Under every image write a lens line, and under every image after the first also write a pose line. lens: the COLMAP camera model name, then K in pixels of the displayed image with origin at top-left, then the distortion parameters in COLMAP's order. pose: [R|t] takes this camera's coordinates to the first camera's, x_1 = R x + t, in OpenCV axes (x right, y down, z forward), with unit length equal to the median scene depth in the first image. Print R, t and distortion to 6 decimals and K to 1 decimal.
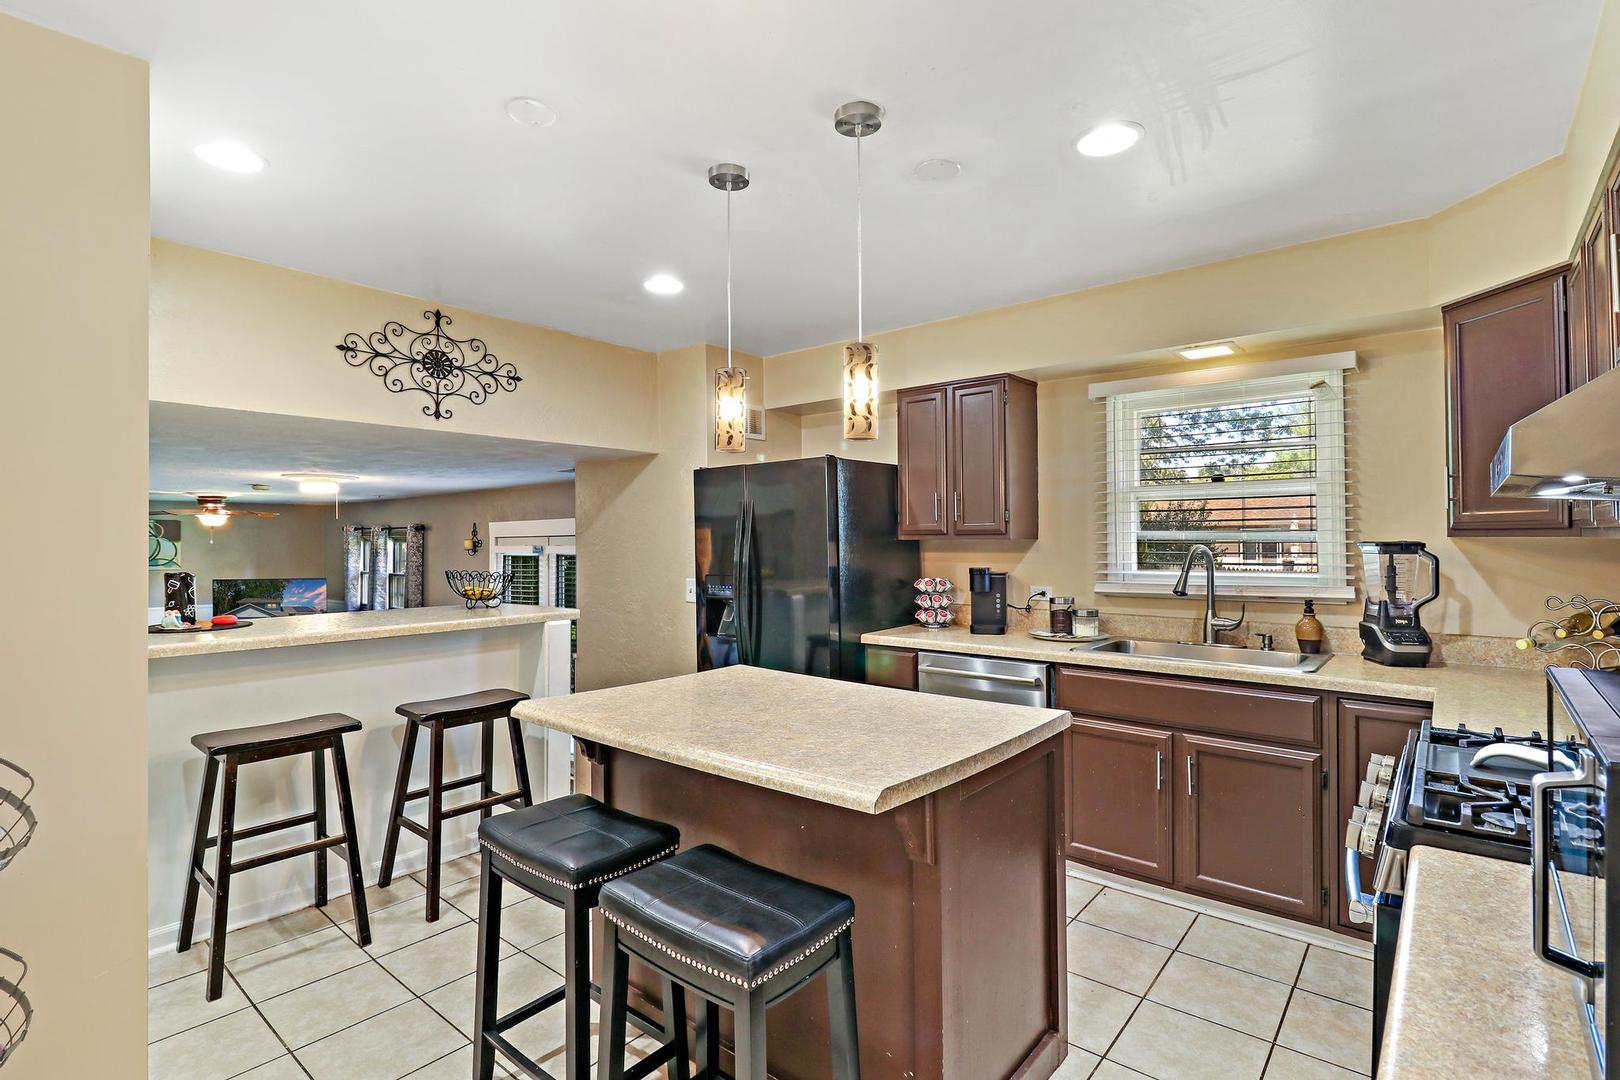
lens RADIAL K [[755.5, 0, 816.6], [0, 755.5, 535.1], [0, 0, 1]] dist [-0.001406, -0.001203]
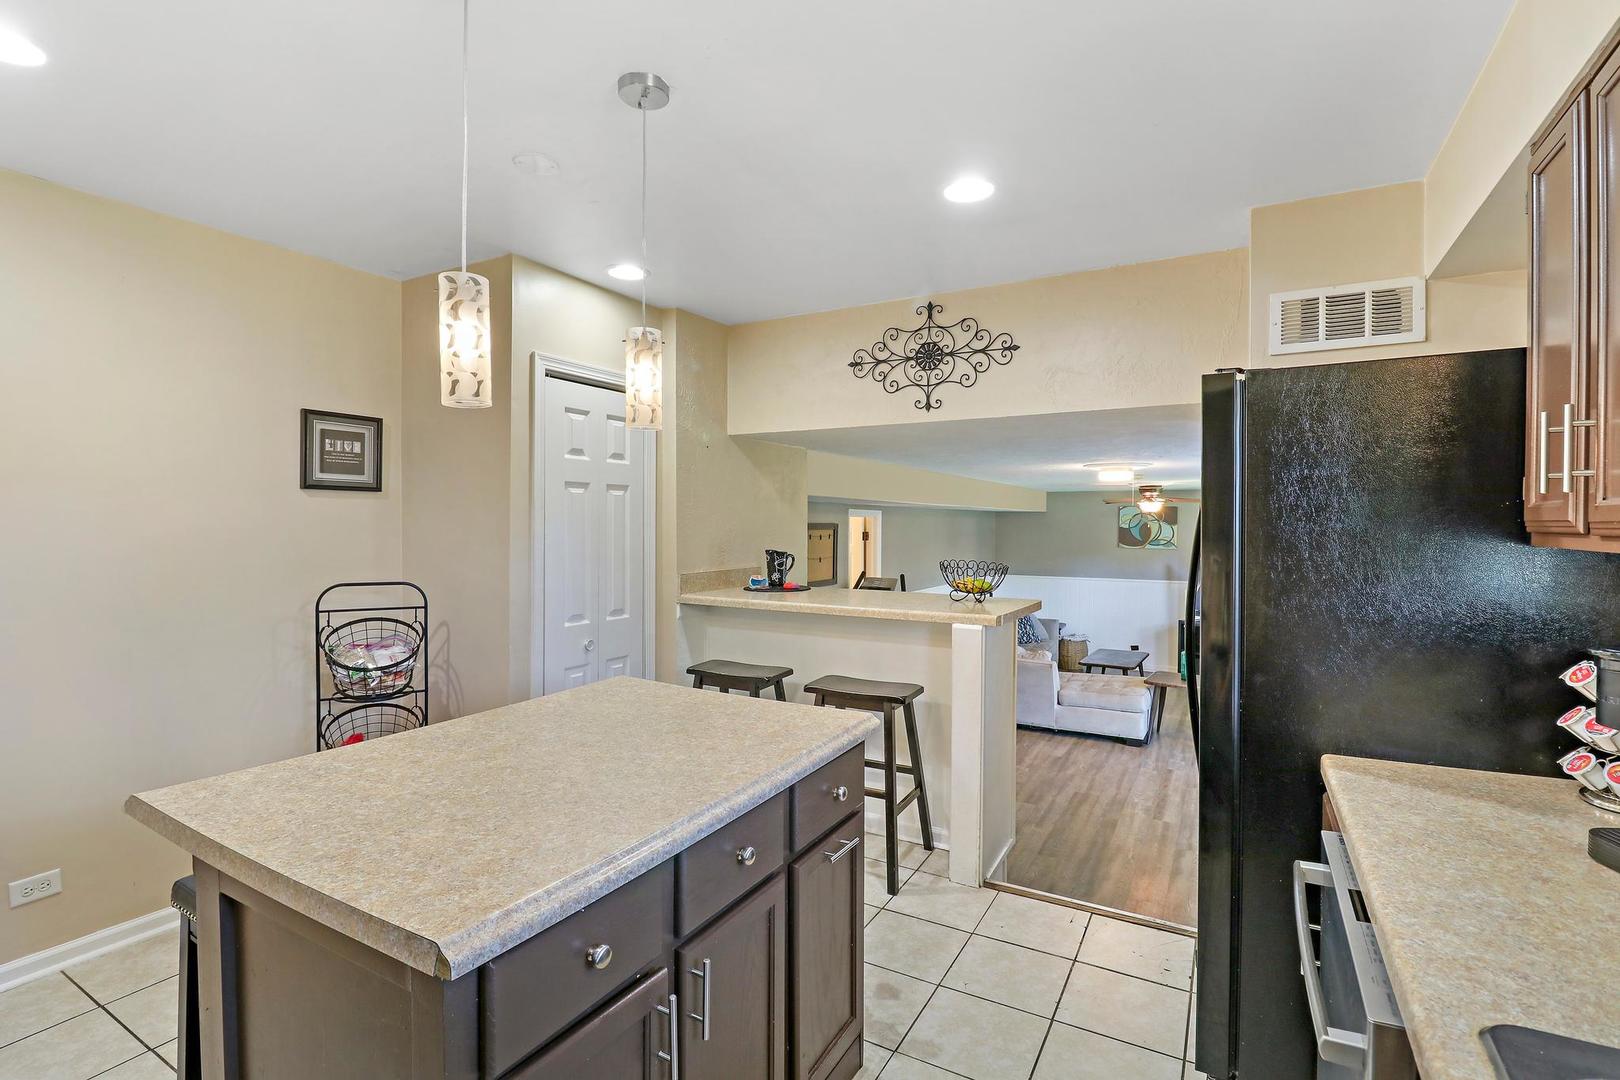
lens RADIAL K [[755.5, 0, 813.7], [0, 755.5, 537.9], [0, 0, 1]] dist [-0.001406, -0.001203]
pose [[0.171500, 0.026434, -0.984829, 0.469297], [0.001983, 0.999629, 0.027176, -0.010728], [0.985182, -0.006614, 0.171384, 0.665792]]
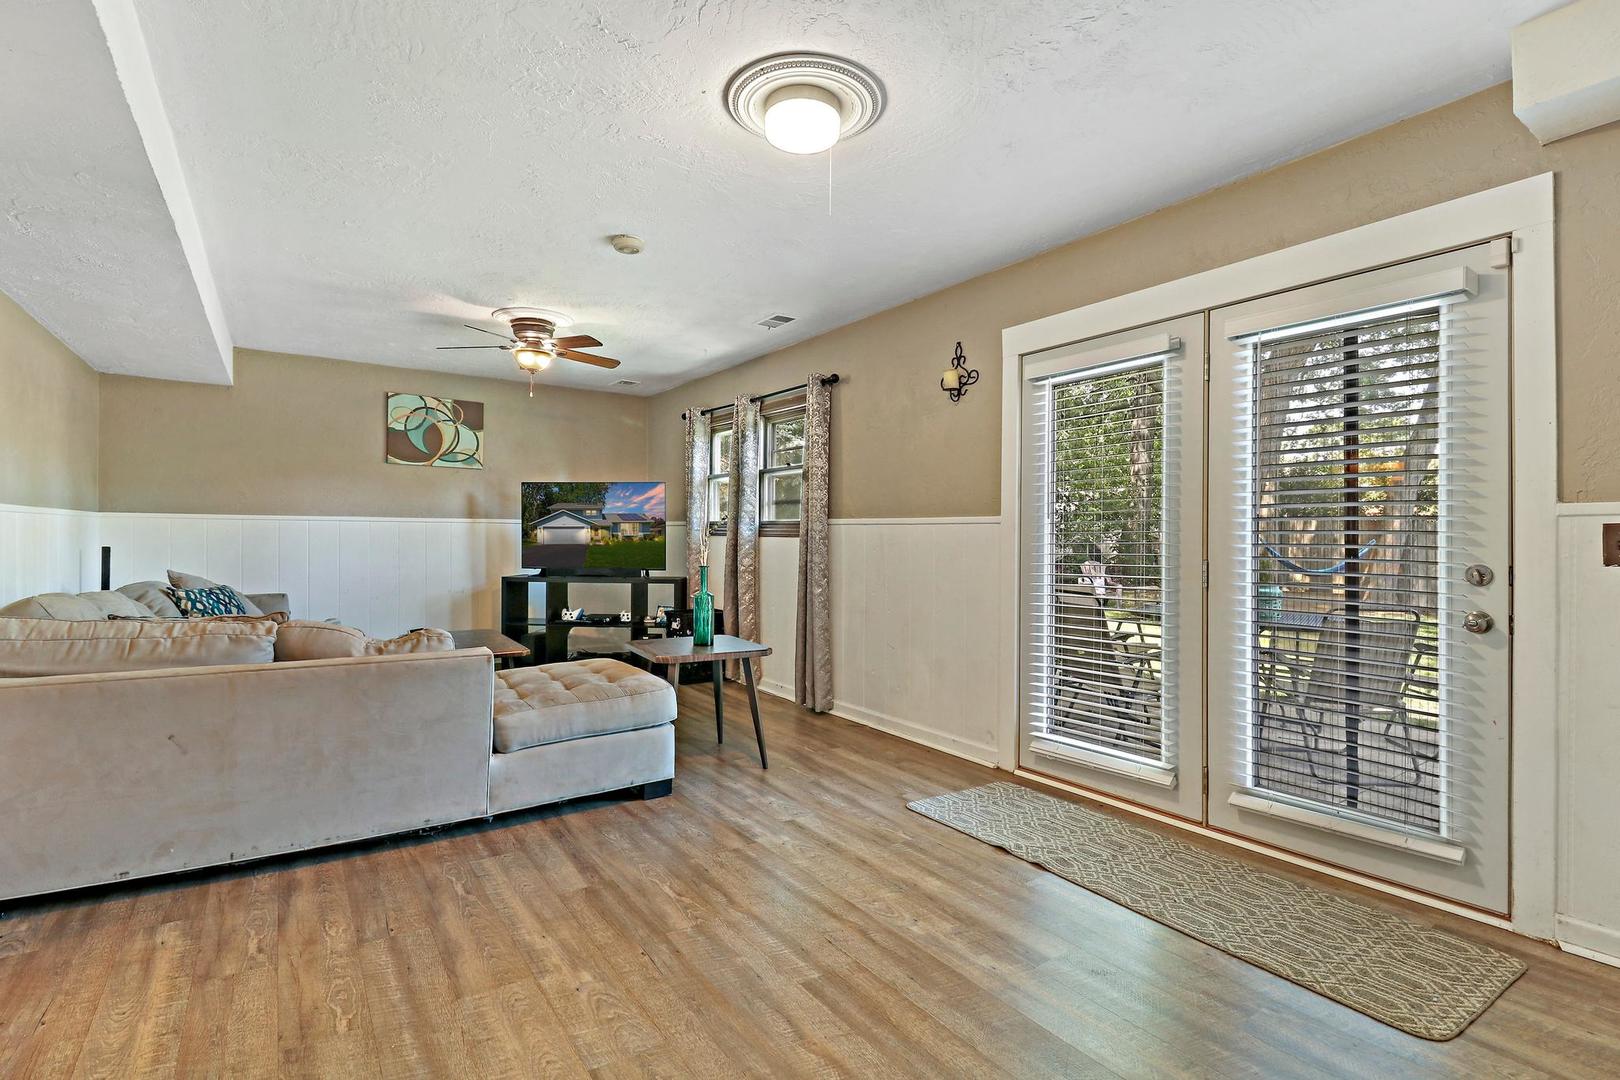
lens RADIAL K [[755.5, 0, 807.4], [0, 755.5, 539.4], [0, 0, 1]] dist [-0.001406, -0.001203]
pose [[0.962661, 0.012820, -0.270407, -0.875633], [-0.010187, 0.999886, 0.011140, 0.254004], [0.270519, -0.007969, 0.962682, 0.975123]]
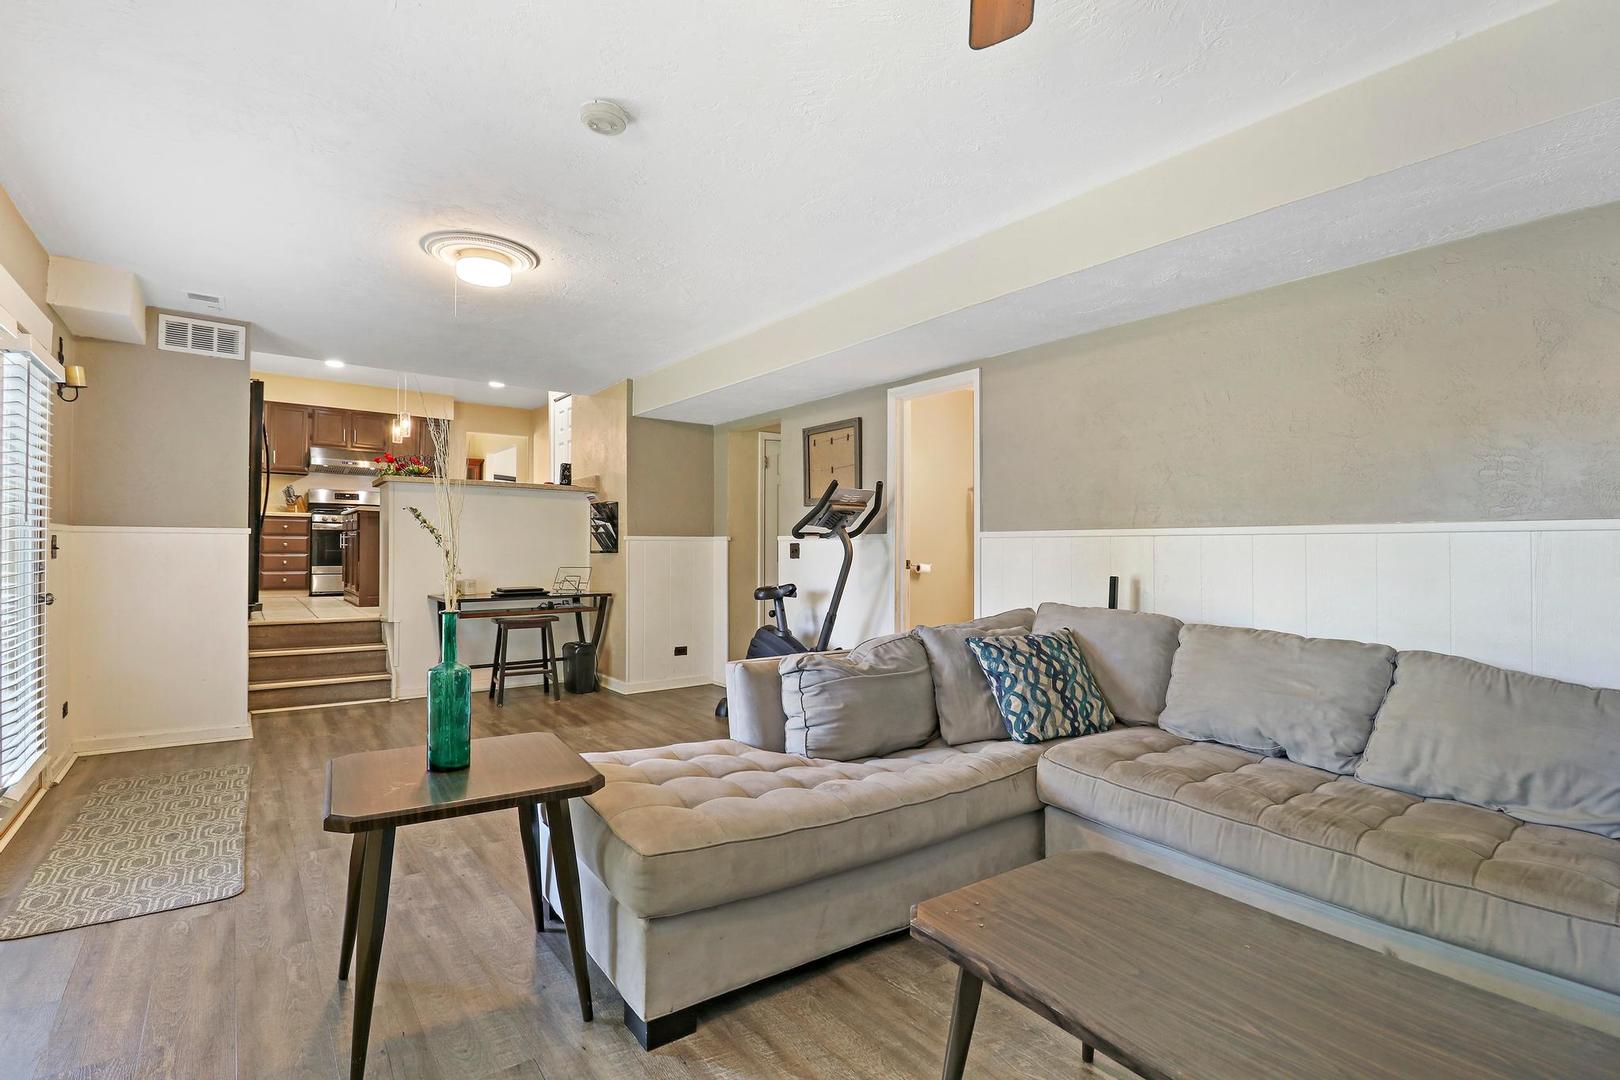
lens RADIAL K [[755.5, 0, 811.1], [0, 755.5, 542.8], [0, 0, 1]] dist [-0.001406, -0.001203]
pose [[-0.973129, -0.001711, 0.230256, -1.678735], [-0.005994, 0.999822, -0.017904, 0.258569], [-0.230184, -0.018803, -0.972965, 2.425548]]
